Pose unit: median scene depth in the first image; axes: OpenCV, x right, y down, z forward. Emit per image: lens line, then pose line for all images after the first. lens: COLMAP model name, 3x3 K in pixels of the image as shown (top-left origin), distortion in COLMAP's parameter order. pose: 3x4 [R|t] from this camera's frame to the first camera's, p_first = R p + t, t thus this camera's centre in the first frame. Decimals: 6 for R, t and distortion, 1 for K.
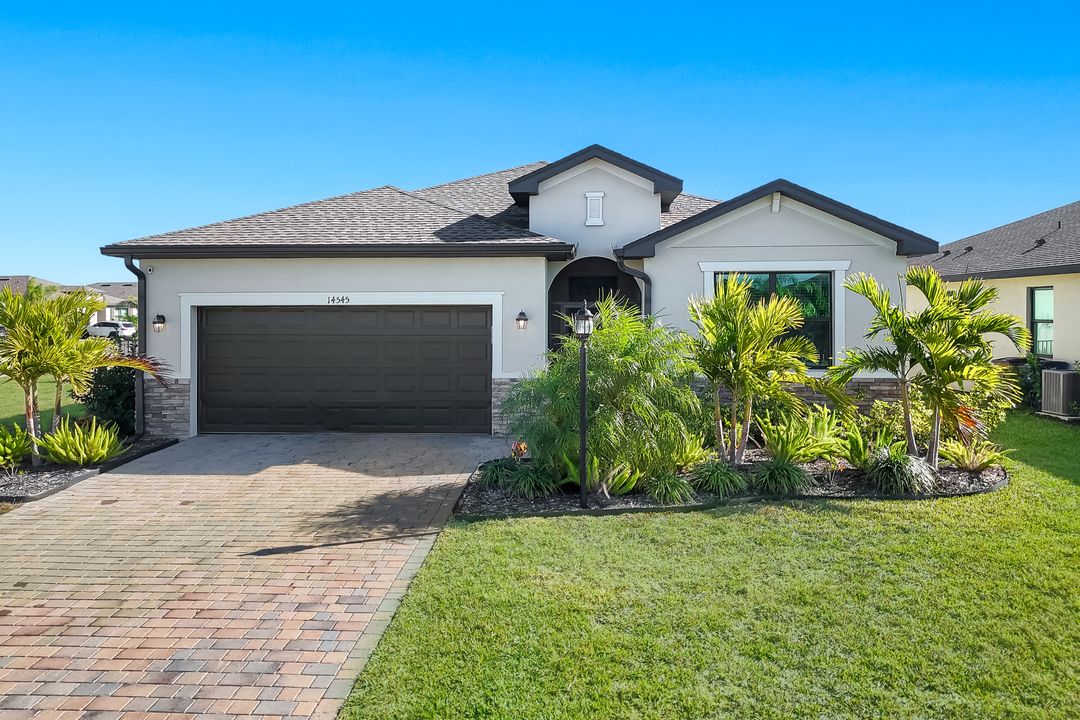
lens RADIAL K [[799.4, 0, 538.6], [0, 799.4, 330.0], [0, 0, 1]] dist [0.088269, -0.088314]
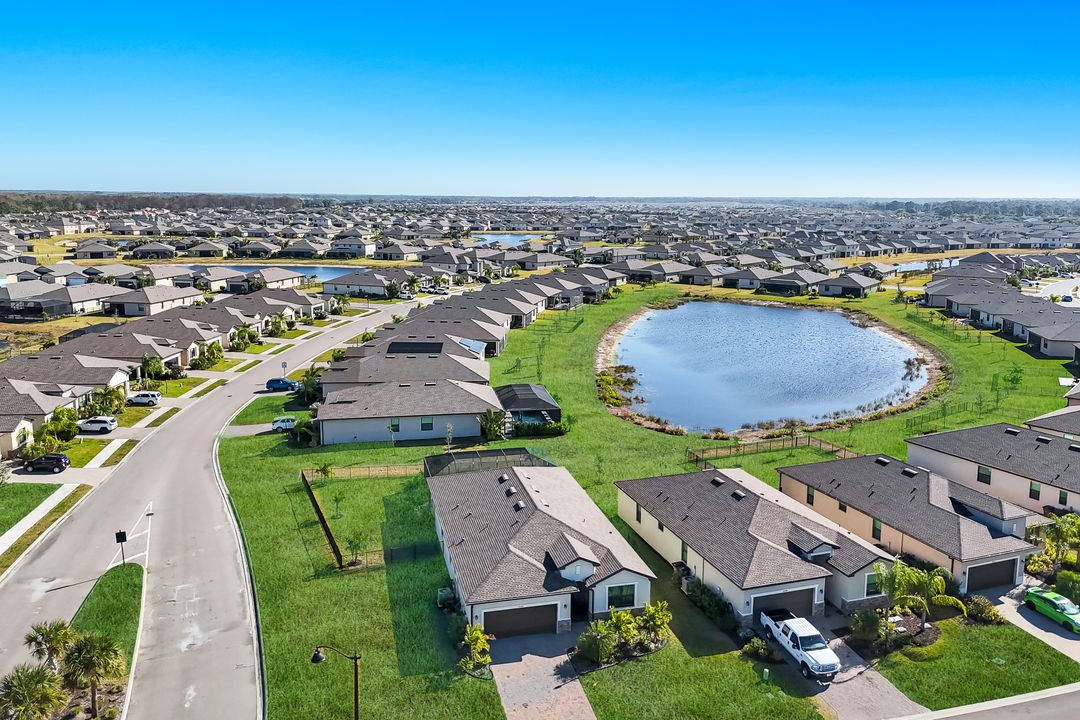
lens RADIAL K [[792.1, 0, 545.9], [0, 792.1, 362.0], [0, 0, 1]] dist [0.087252, -0.090670]
pose [[0.951462, -0.050860, 0.303535, -1.317752], [-0.007414, 0.982177, 0.187814, -2.047642], [-0.307677, -0.180949, 0.934126, -2.621012]]
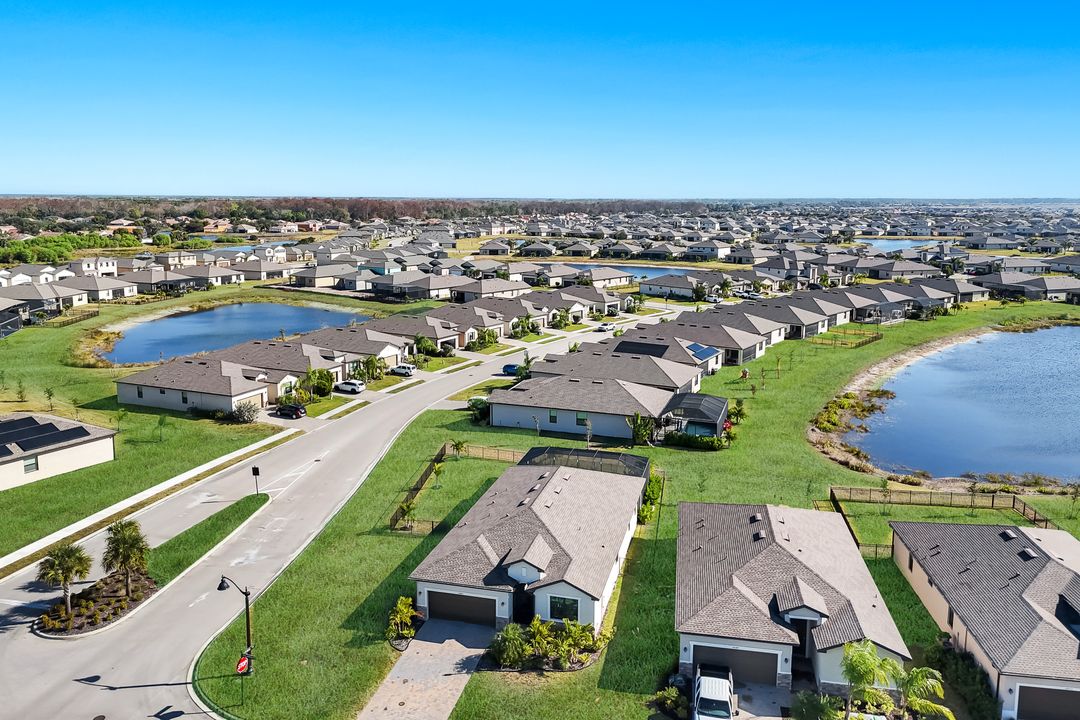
lens RADIAL K [[792.1, 0, 545.9], [0, 792.1, 362.0], [0, 0, 1]] dist [0.087252, -0.090670]
pose [[0.983353, 0.047114, -0.175492, 0.873000], [-0.013463, 0.982037, 0.188208, -2.039205], [0.181207, -0.182712, 0.966323, -2.743411]]
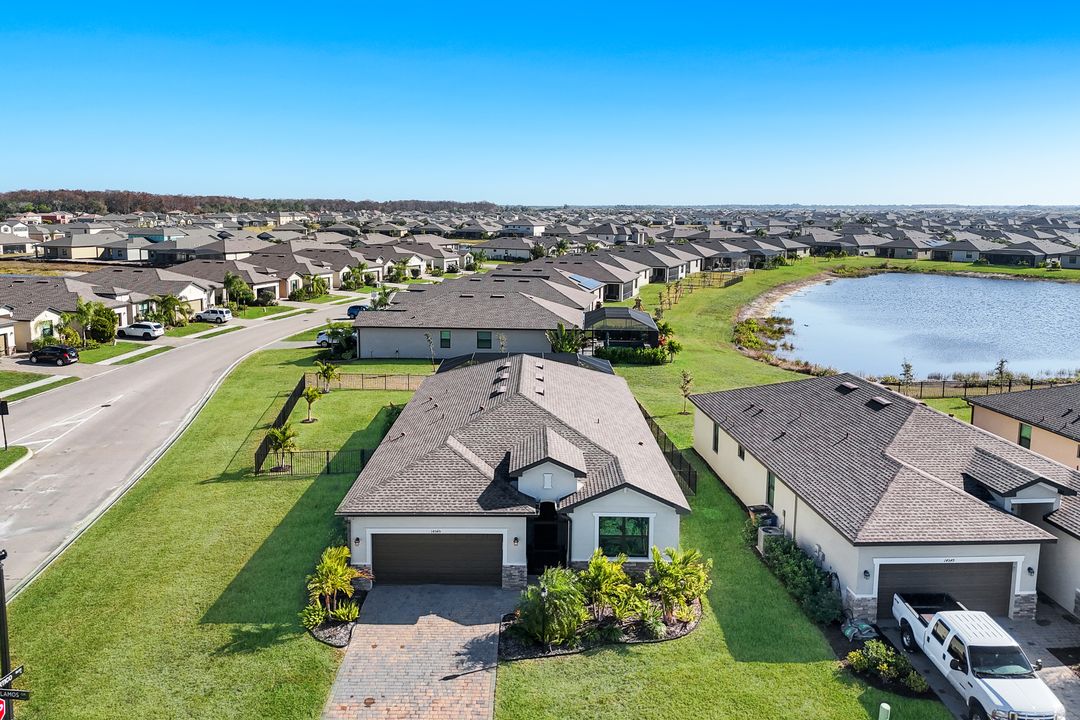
lens RADIAL K [[799.4, 0, 538.6], [0, 799.4, 330.0], [0, 0, 1]] dist [0.088269, -0.088314]
pose [[0.997742, 0.002014, 0.067139, -0.114120], [-0.011570, 0.989762, 0.142258, -0.961320], [-0.066165, -0.142714, 0.987550, -1.239420]]
